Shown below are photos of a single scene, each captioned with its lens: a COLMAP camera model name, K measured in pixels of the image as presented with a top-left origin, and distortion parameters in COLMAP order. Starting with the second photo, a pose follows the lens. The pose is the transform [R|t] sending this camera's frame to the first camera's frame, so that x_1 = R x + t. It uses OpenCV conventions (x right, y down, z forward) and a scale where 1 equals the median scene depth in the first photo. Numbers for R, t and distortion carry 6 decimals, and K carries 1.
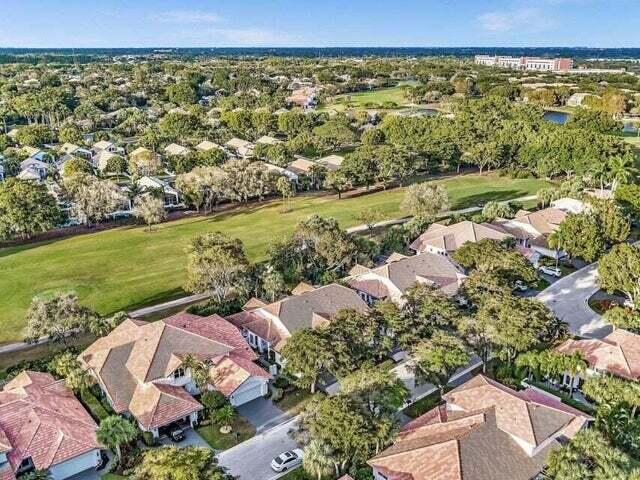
lens RADIAL K [[578.3, 0, 320.8], [0, 578.3, 240.2], [0, 0, 1]] dist [-0.065635, 0.009519]
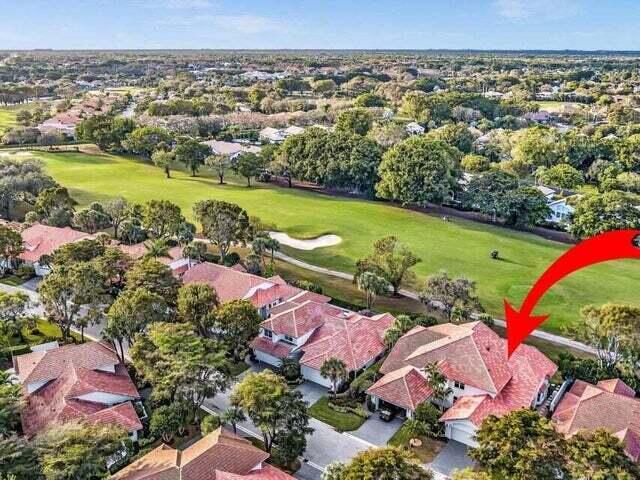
lens RADIAL K [[578.3, 0, 320.8], [0, 578.3, 240.2], [0, 0, 1]] dist [-0.065635, 0.009519]
pose [[0.223661, 0.289922, -0.930549, 0.584563], [-0.310998, 0.926057, 0.213773, -0.145561], [0.923719, 0.241586, 0.297288, 0.443550]]
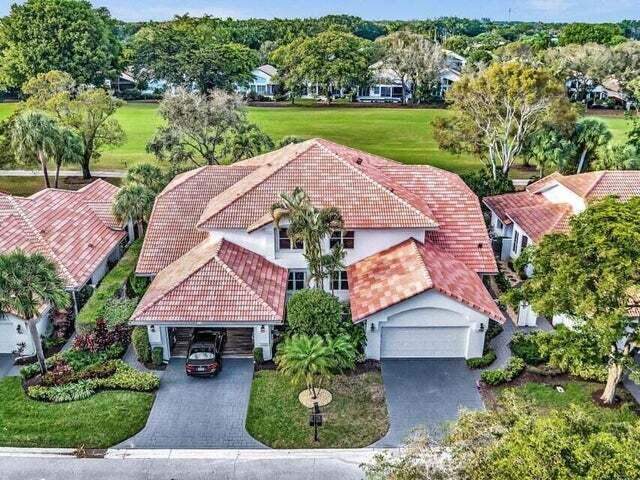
lens RADIAL K [[578.3, 0, 320.8], [0, 578.3, 240.2], [0, 0, 1]] dist [-0.065635, 0.009519]
pose [[0.763750, 0.228182, -0.603837, 0.037196], [-0.200287, 0.973039, 0.114369, 0.177808], [0.613654, 0.033591, 0.788860, 0.667007]]
